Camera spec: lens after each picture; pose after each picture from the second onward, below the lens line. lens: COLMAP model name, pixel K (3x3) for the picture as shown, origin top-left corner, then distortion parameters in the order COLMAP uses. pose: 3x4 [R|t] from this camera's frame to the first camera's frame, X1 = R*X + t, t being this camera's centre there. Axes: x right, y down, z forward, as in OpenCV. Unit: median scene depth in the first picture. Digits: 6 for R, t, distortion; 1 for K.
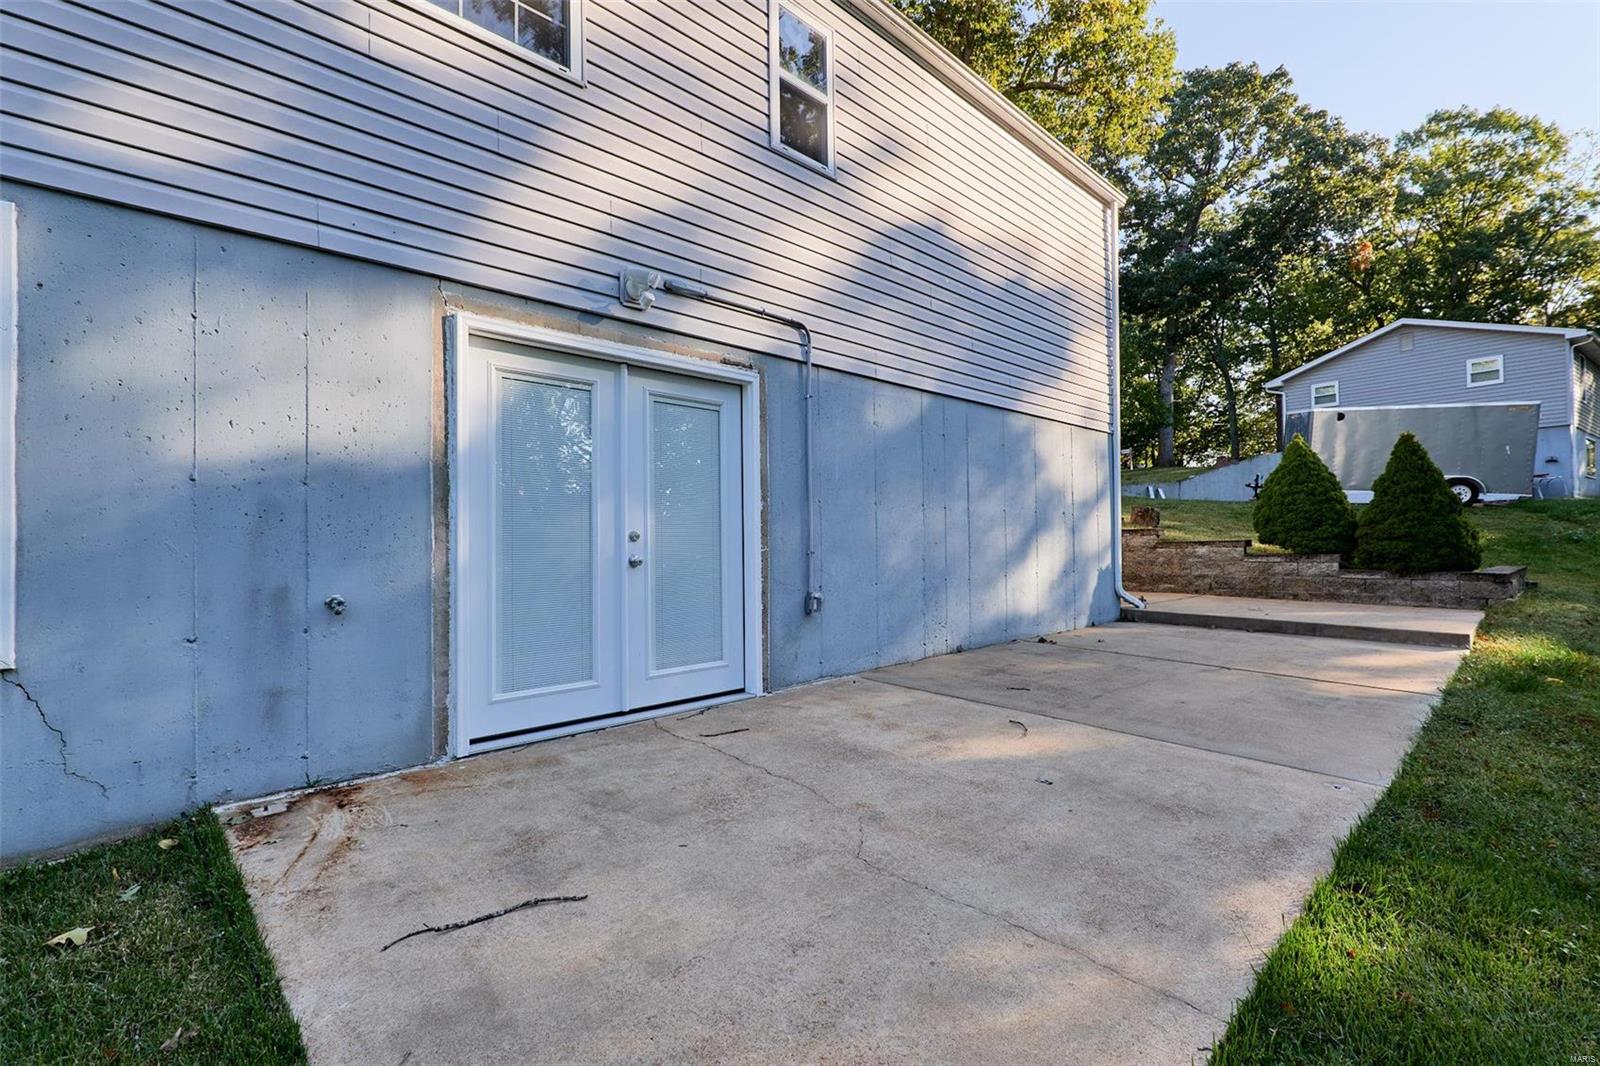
lens RADIAL K [[739.9, 0, 800.0], [0, 739.9, 533.0], [0, 0, 1]] dist [-0.002830, 0.000254]
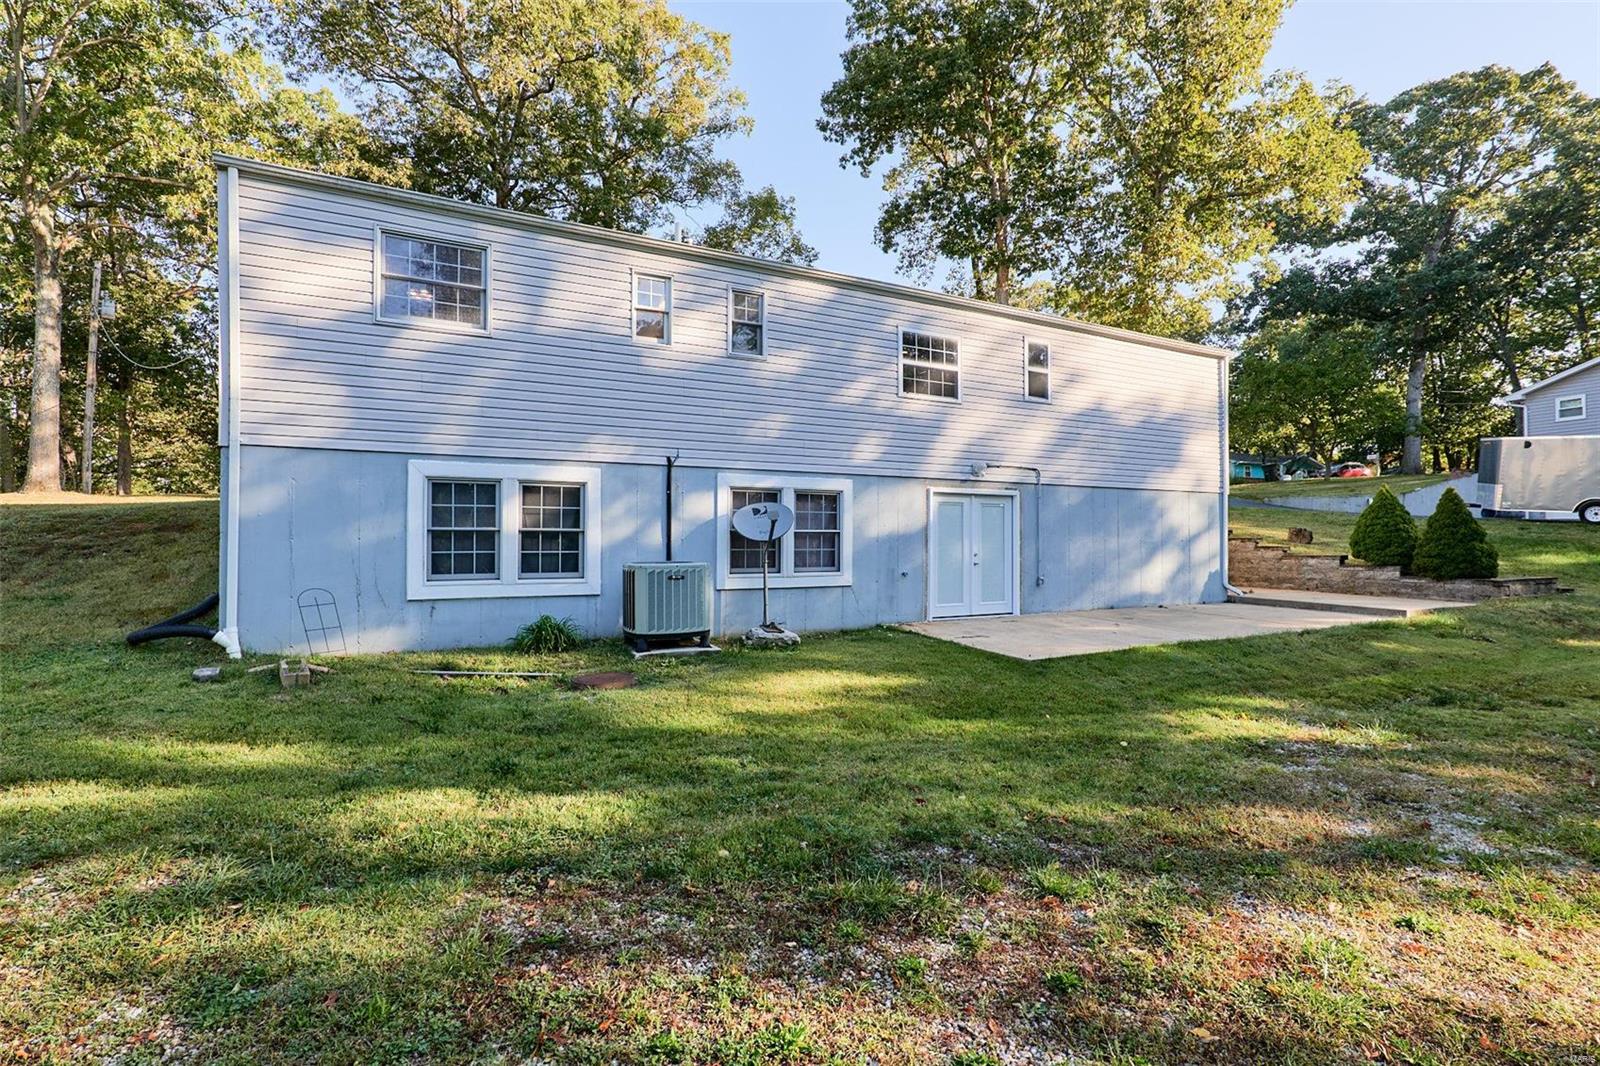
lens RADIAL K [[777.9, 0, 797.7], [0, 777.9, 536.6], [0, 0, 1]] dist [-0.001698, 0.001224]
pose [[0.961384, 0.009058, -0.275062, -0.036915], [-0.007261, 0.999945, 0.007549, -0.052848], [0.275115, -0.005260, 0.961397, -1.321905]]
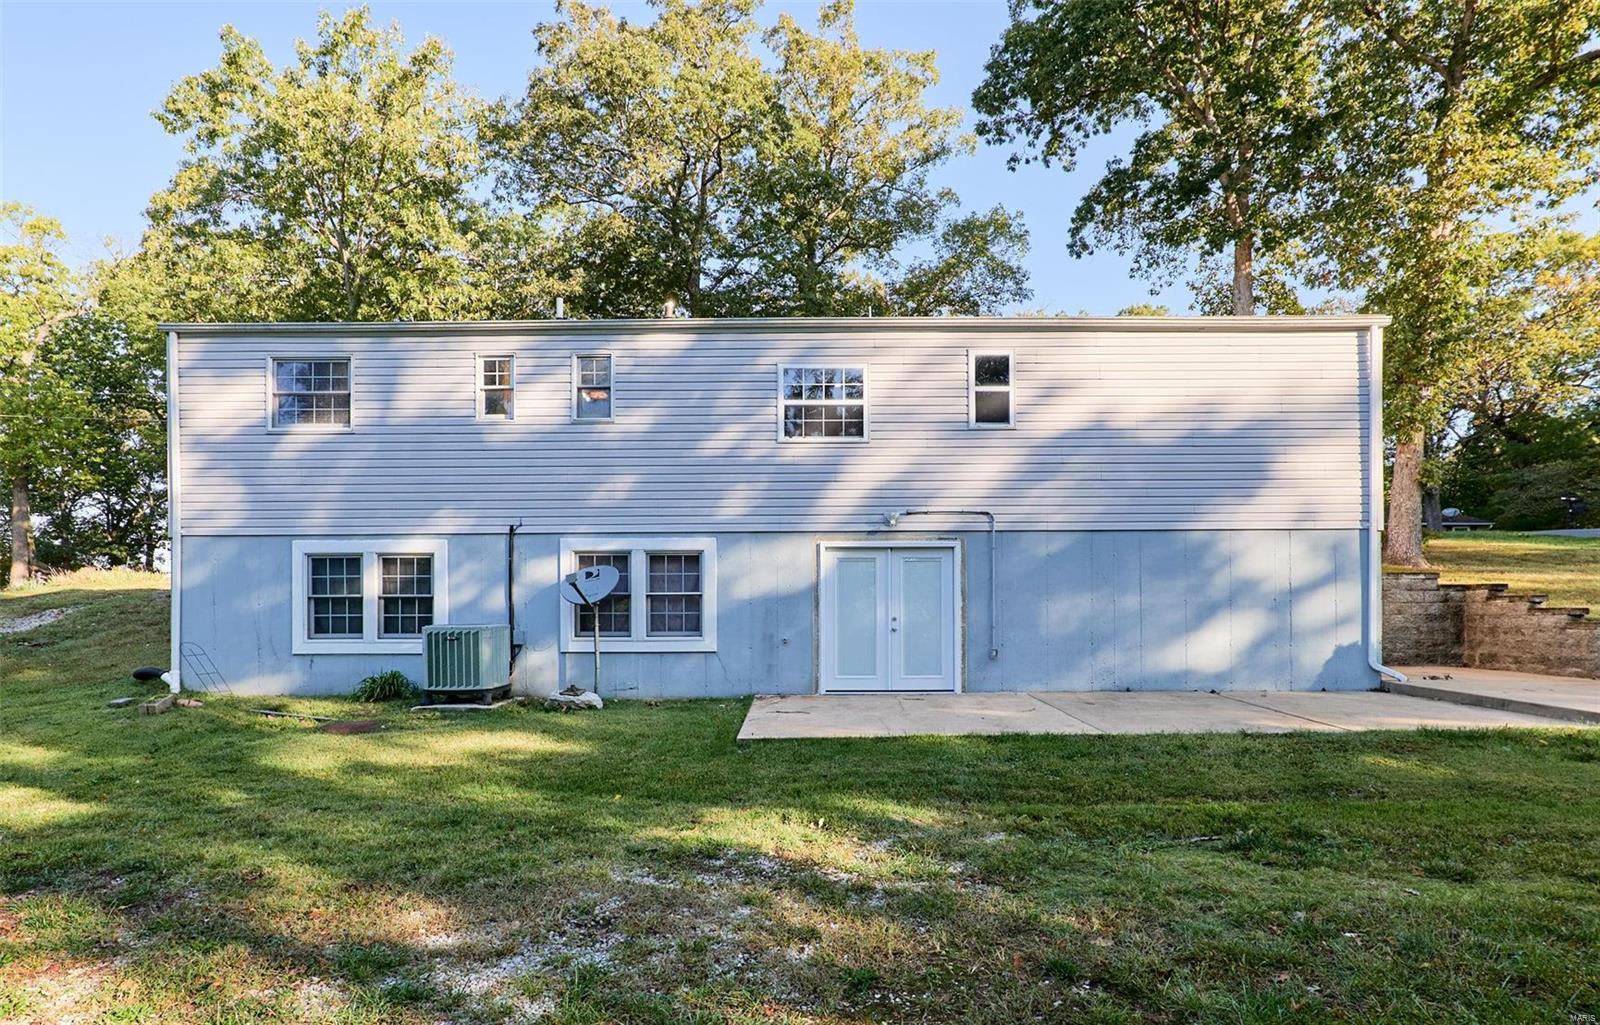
lens RADIAL K [[829.1, 0, 794.1], [0, 829.1, 613.1], [0, 0, 1]] dist [-0.002213, 0.001143]
pose [[0.706322, 0.007606, -0.707849, 0.929242], [0.005980, 0.999842, 0.016711, -0.039233], [0.707865, -0.016036, 0.706166, -0.725915]]
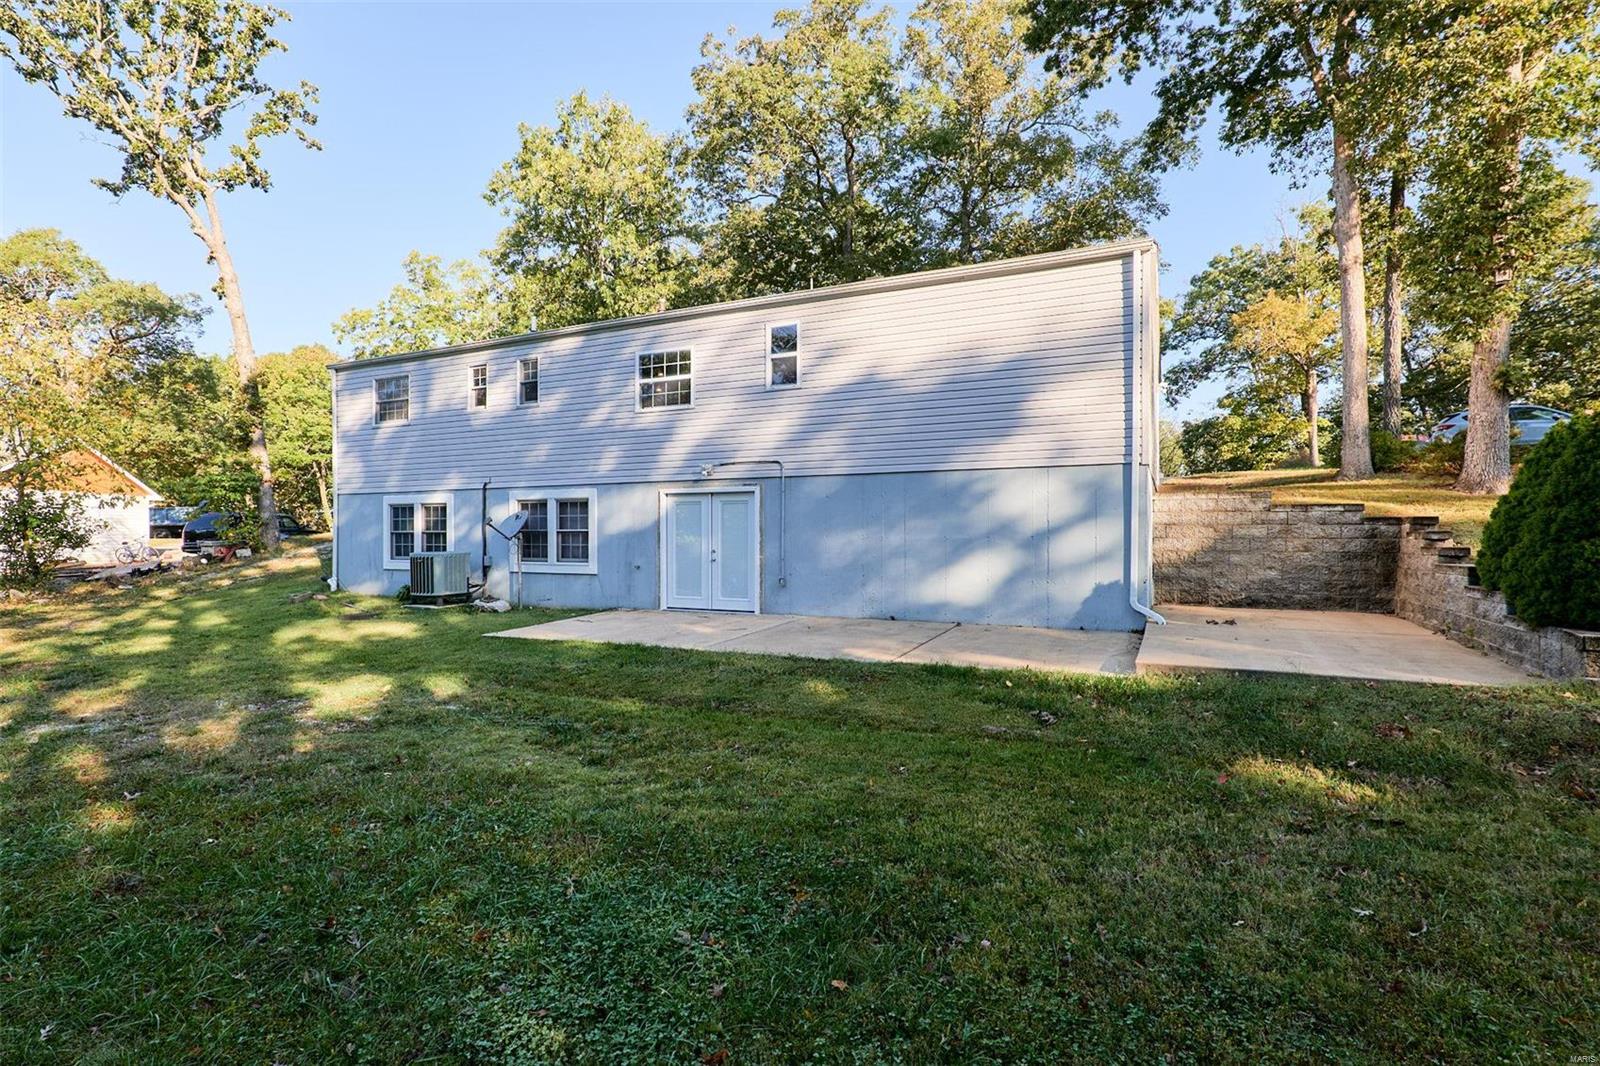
lens RADIAL K [[777.9, 0, 797.7], [0, 777.9, 536.6], [0, 0, 1]] dist [-0.001698, 0.001224]
pose [[0.329248, 0.010873, -0.944181, 1.790373], [0.008982, 0.999852, 0.014646, -0.060787], [0.944201, -0.013302, 0.329102, 0.188556]]
